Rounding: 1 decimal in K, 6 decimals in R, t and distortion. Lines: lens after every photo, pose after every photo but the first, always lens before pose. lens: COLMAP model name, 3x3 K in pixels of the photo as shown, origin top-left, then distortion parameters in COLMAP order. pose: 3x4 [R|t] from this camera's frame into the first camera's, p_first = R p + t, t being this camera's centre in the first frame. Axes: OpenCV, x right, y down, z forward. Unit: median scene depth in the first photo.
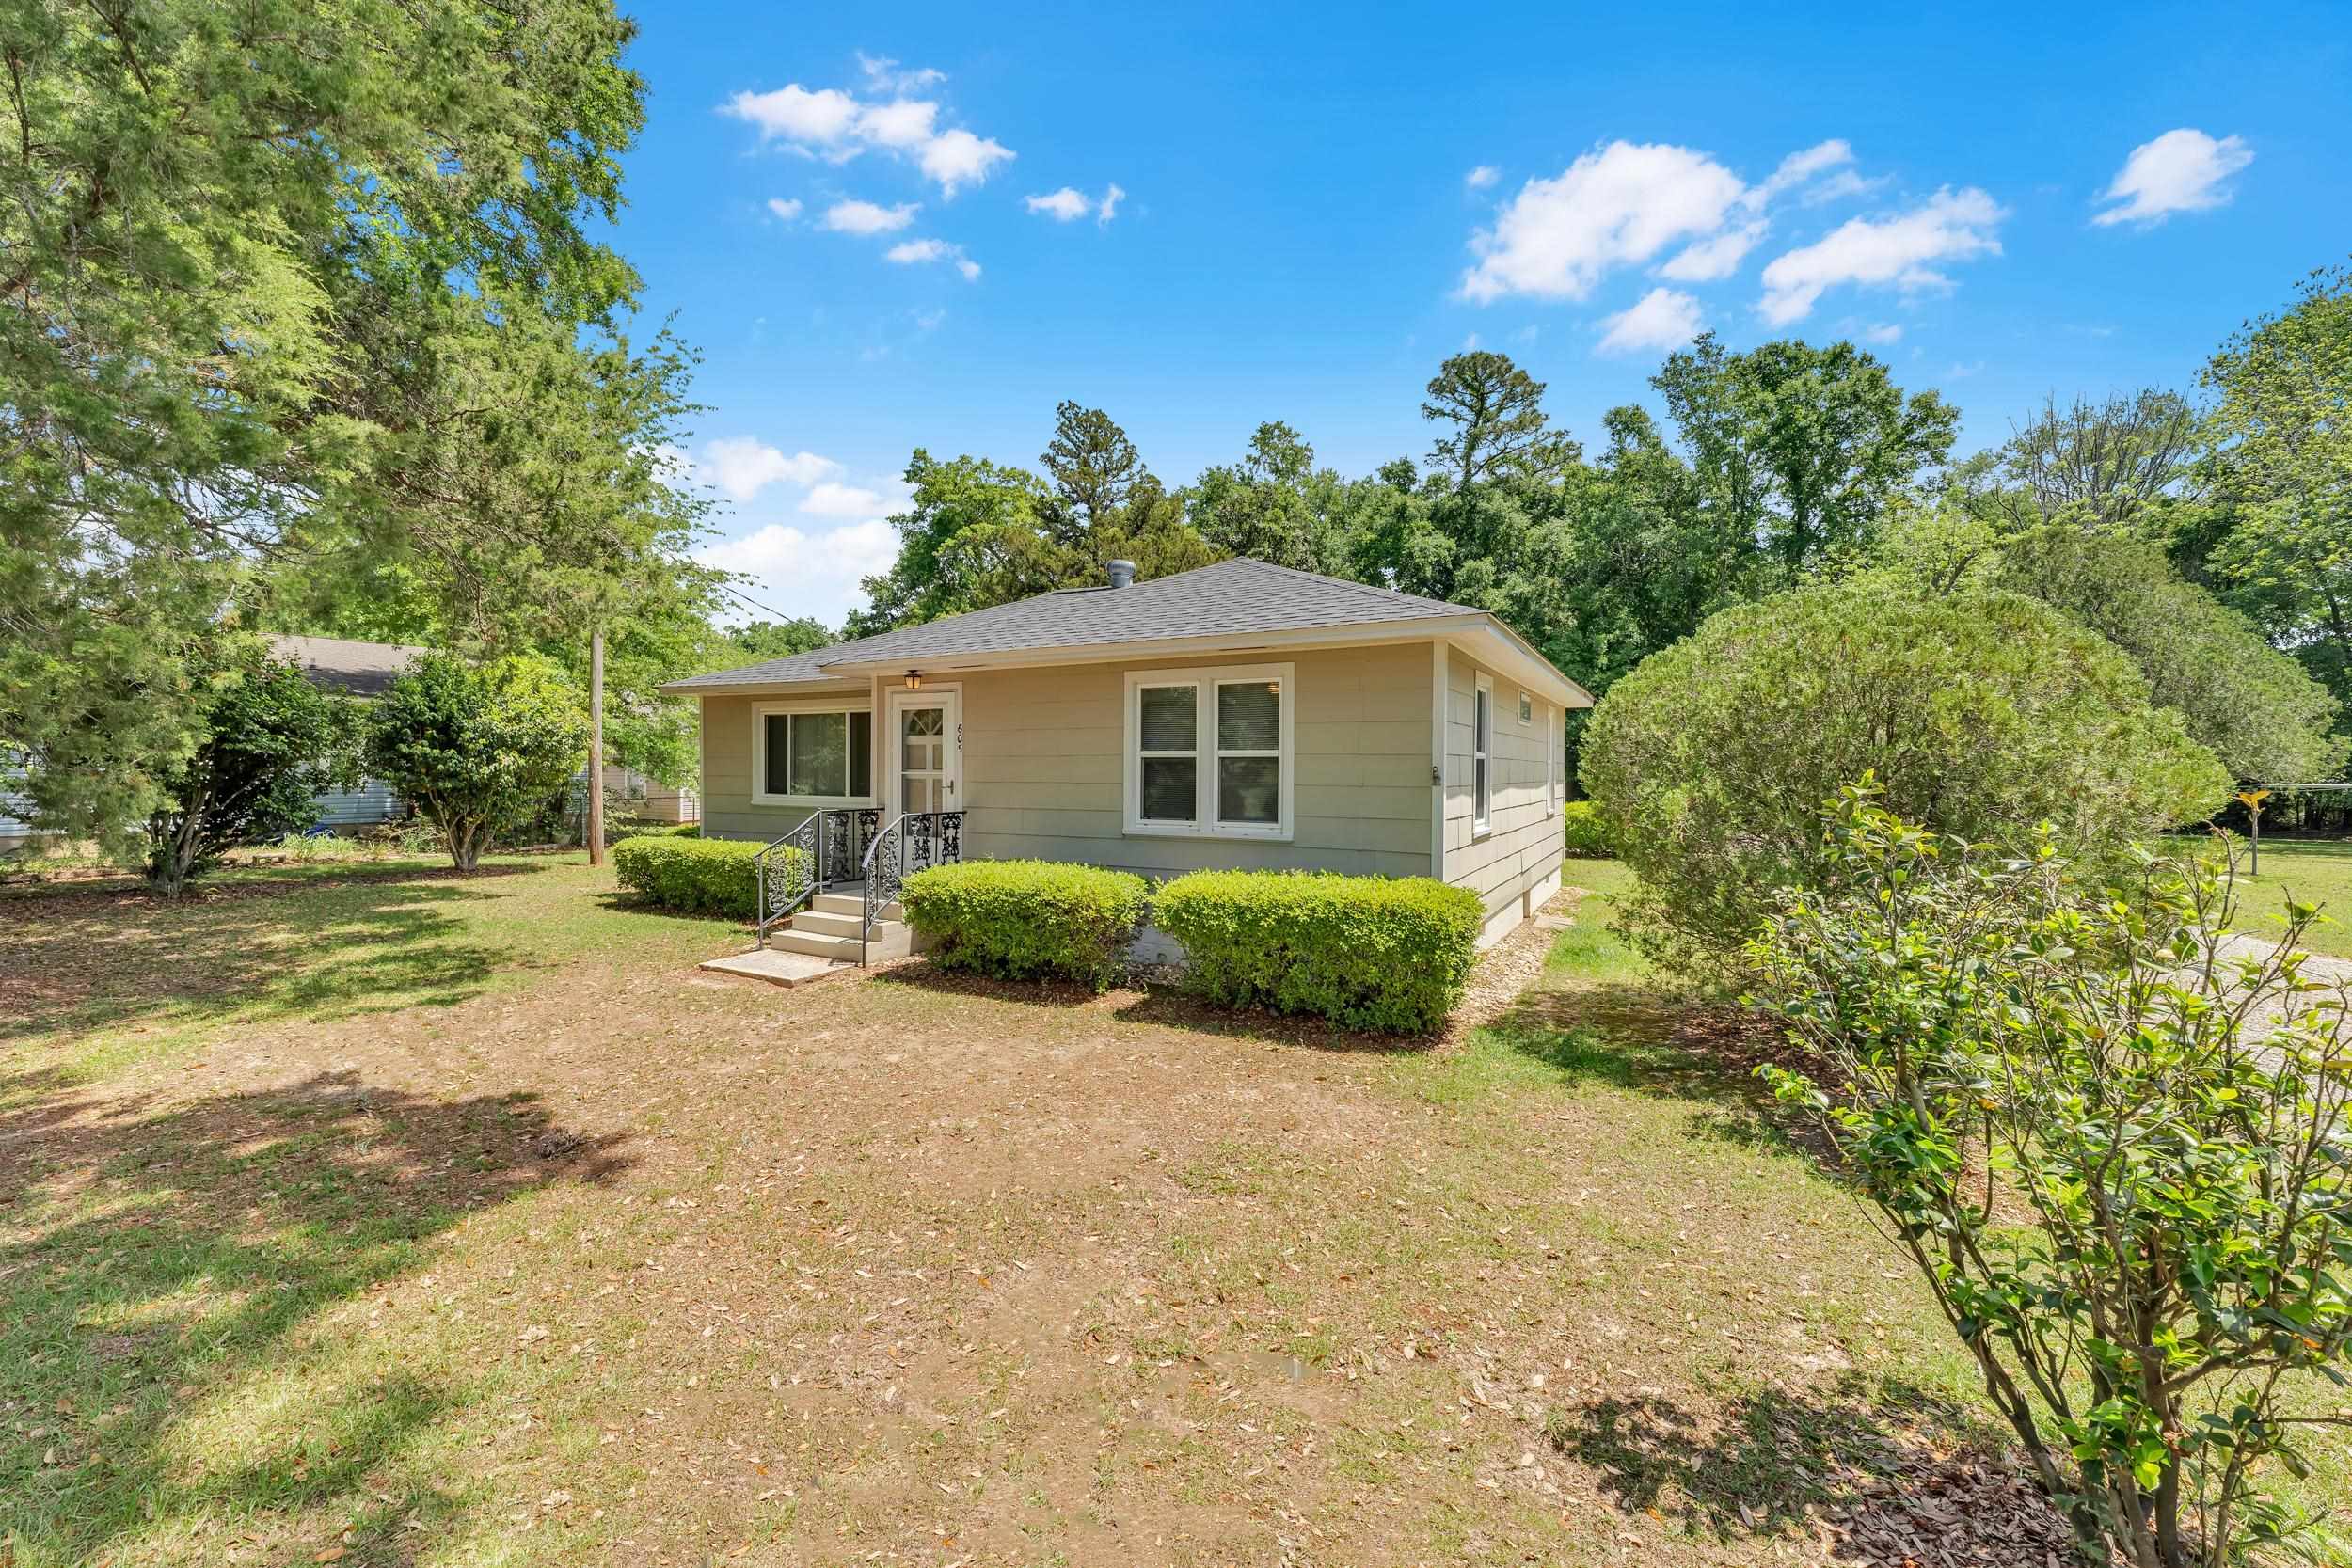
lens RADIAL K [[932.3, 0, 1177.3], [0, 932.3, 774.6], [0, 0, 1]] dist [0.004291, 0.000204]
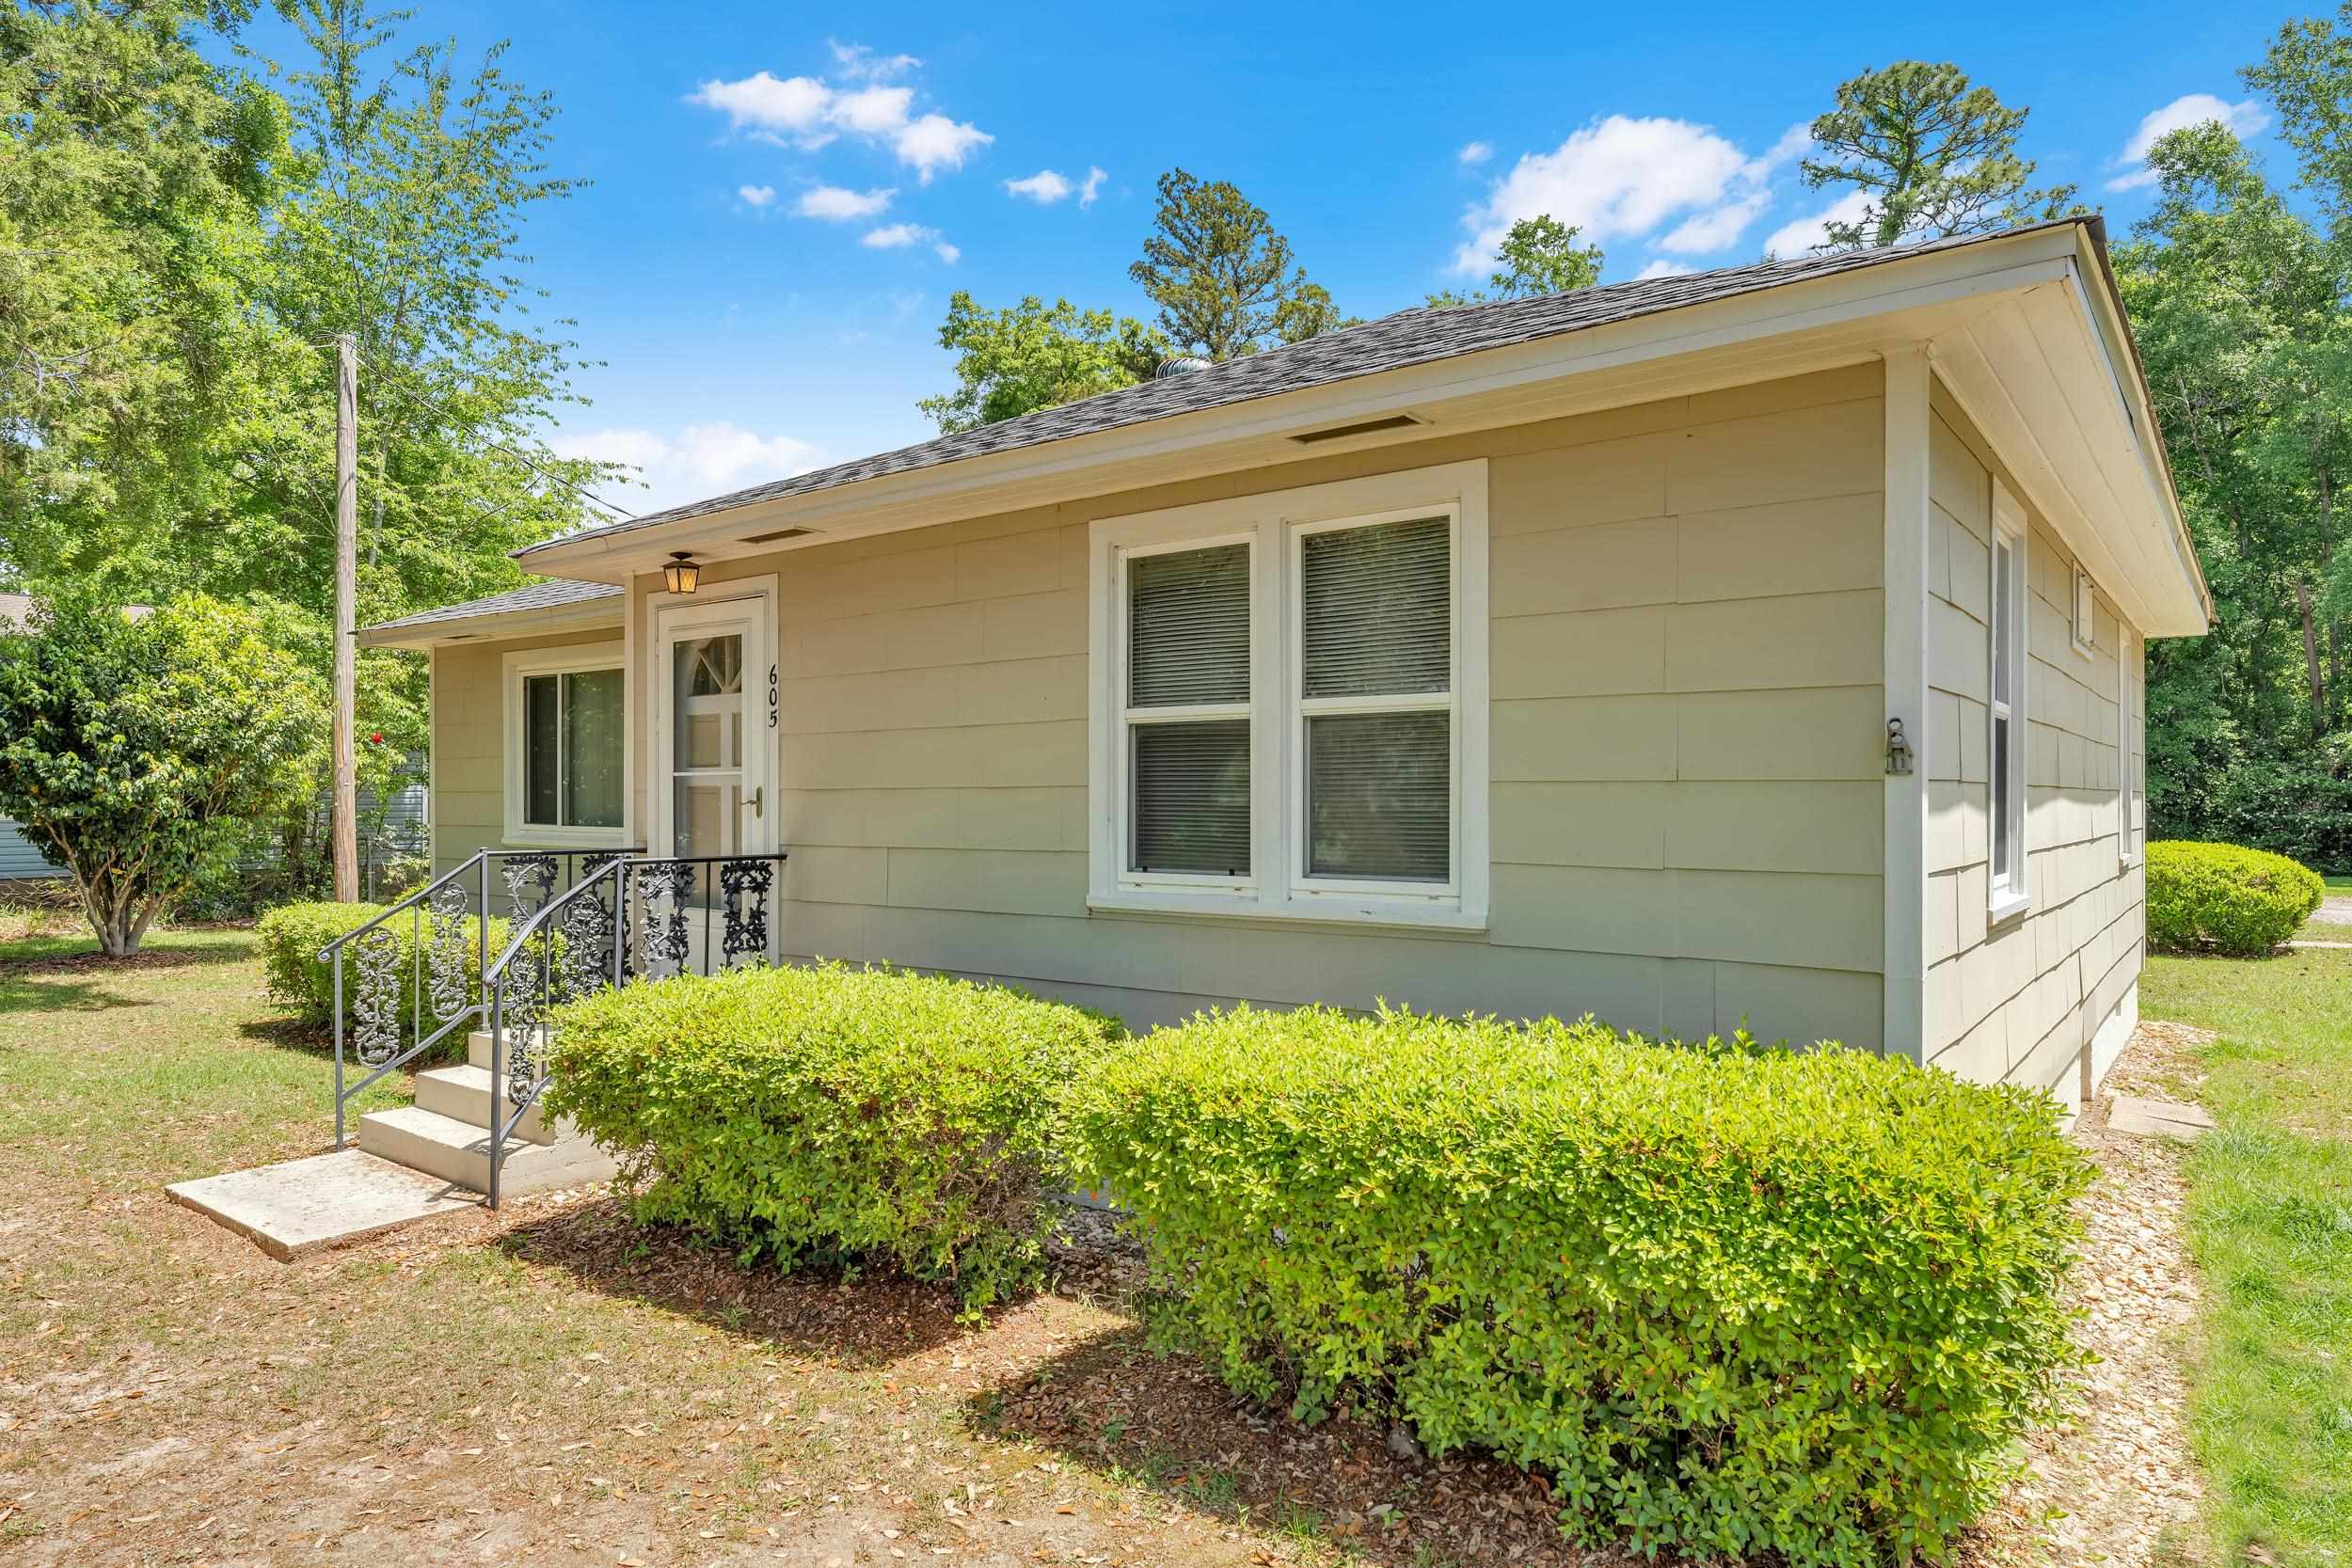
lens RADIAL K [[1424.9, 0, 1172.5], [0, 1424.9, 798.7], [0, 0, 1]] dist [0.000699, -0.001256]
pose [[0.987425, -0.006178, -0.157966, 0.077667], [0.005221, 0.999965, -0.006476, 0.018262], [0.158001, 0.005570, 0.987423, 0.354267]]
